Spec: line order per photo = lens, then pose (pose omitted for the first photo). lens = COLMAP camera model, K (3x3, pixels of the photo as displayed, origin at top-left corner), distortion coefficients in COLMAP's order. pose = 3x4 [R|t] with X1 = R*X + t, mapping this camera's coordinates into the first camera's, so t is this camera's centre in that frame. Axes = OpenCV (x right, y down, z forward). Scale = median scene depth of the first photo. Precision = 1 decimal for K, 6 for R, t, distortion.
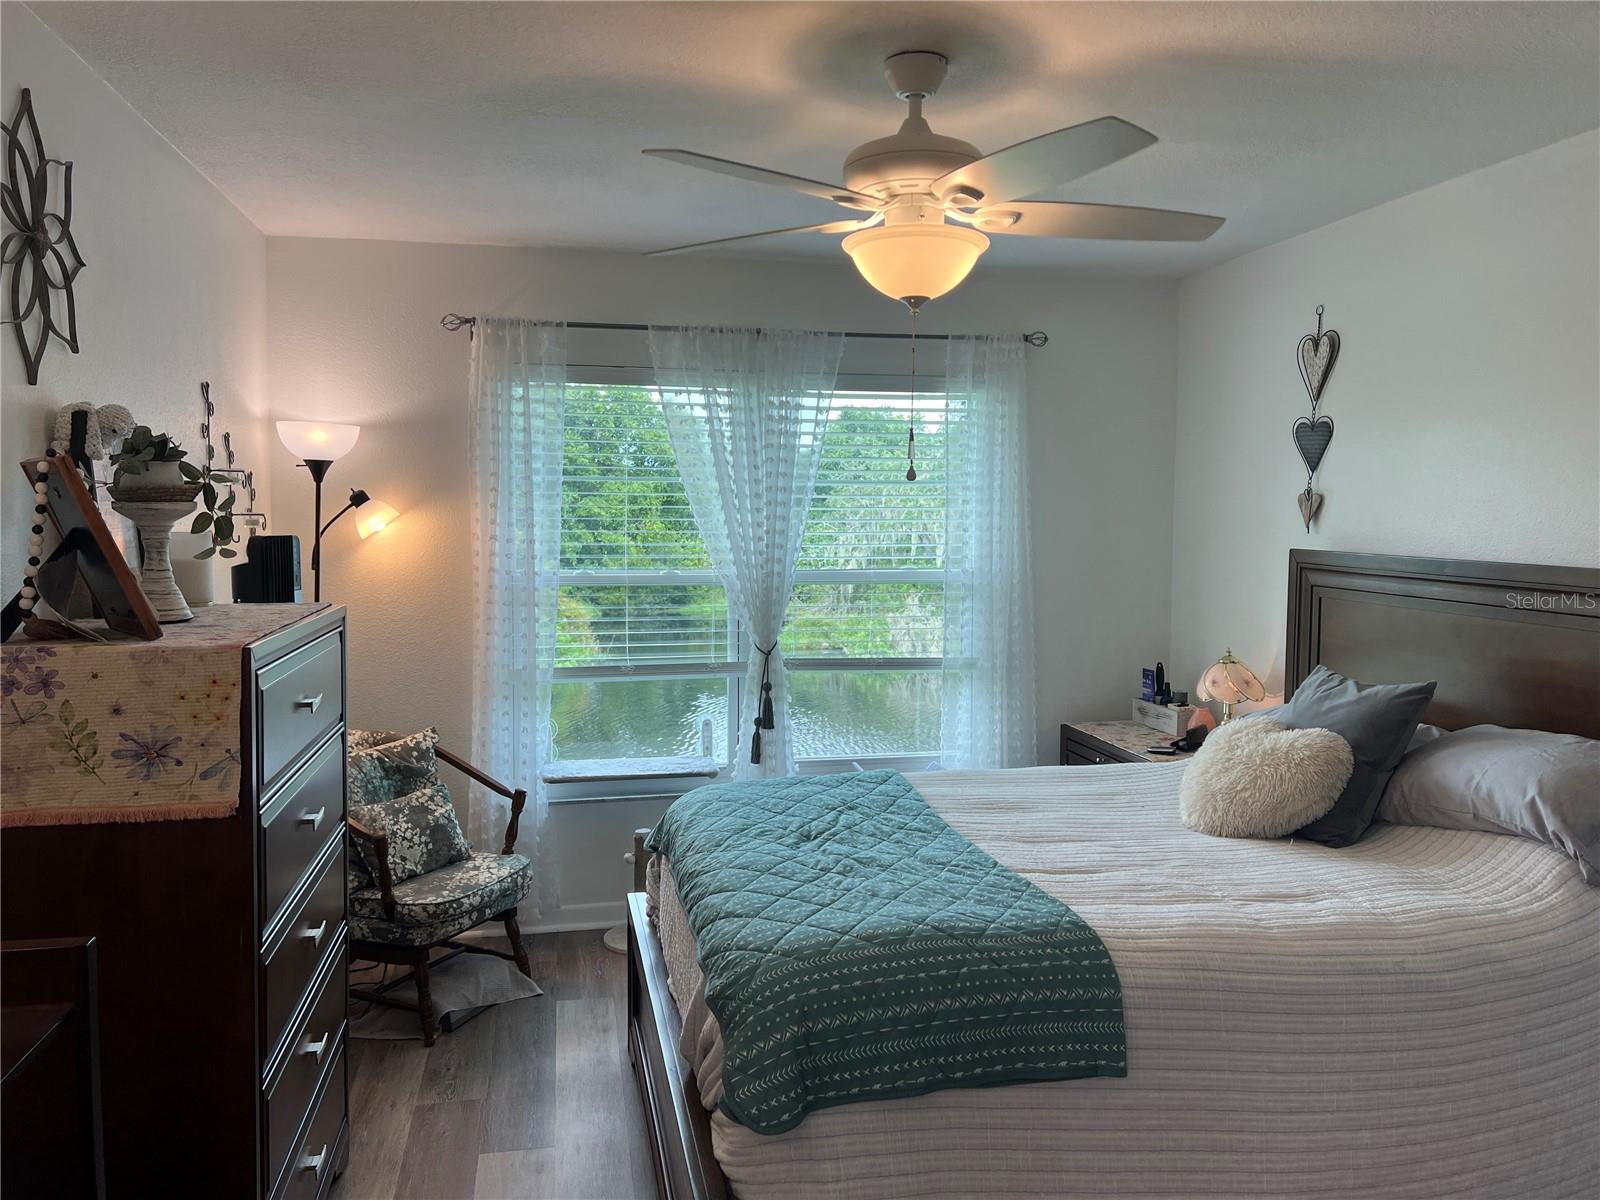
lens RADIAL K [[1193.0, 0, 804.4], [0, 1193.0, 598.3], [0, 0, 1]] dist [0.074848, -0.092008]
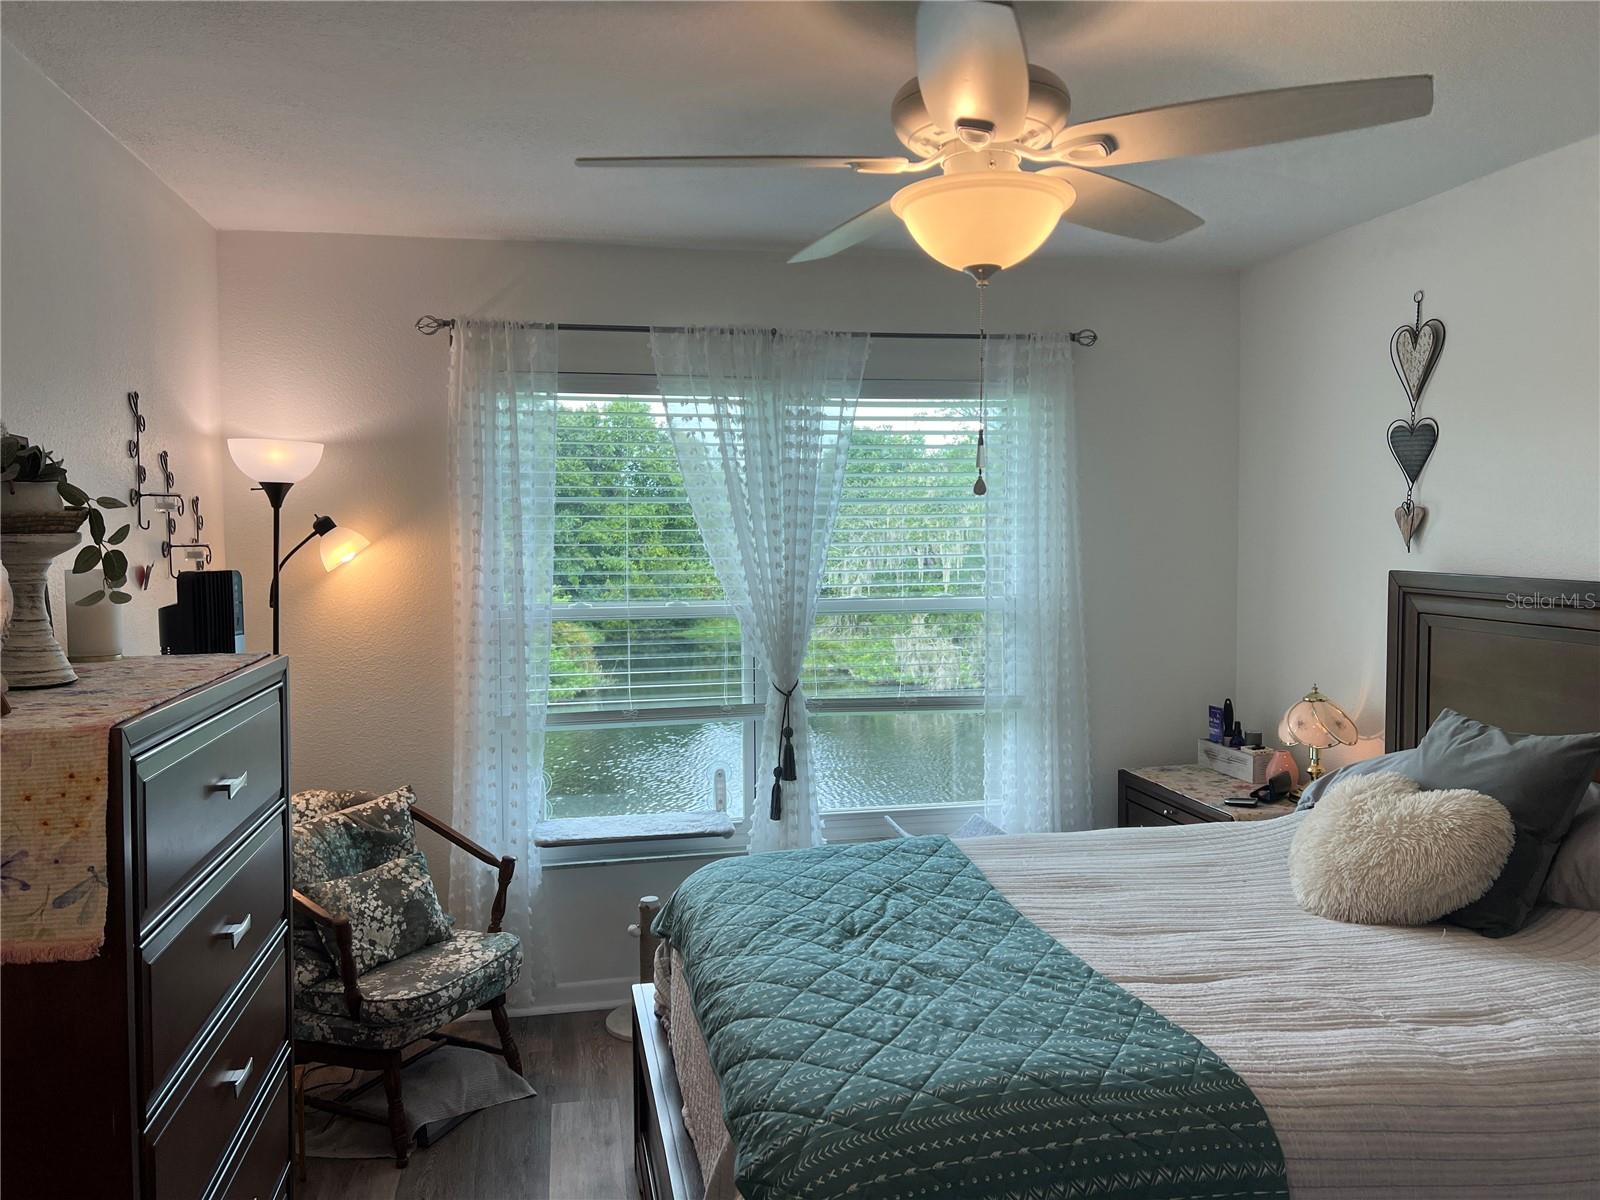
lens RADIAL K [[1193.0, 0, 800.0], [0, 1193.0, 603.9], [0, 0, 1]] dist [0.074848, -0.092008]
pose [[0.999915, -0.011665, -0.005820, -0.017963], [0.011586, 0.999845, -0.013274, -0.010469], [0.005974, 0.013206, 0.999895, 0.128002]]
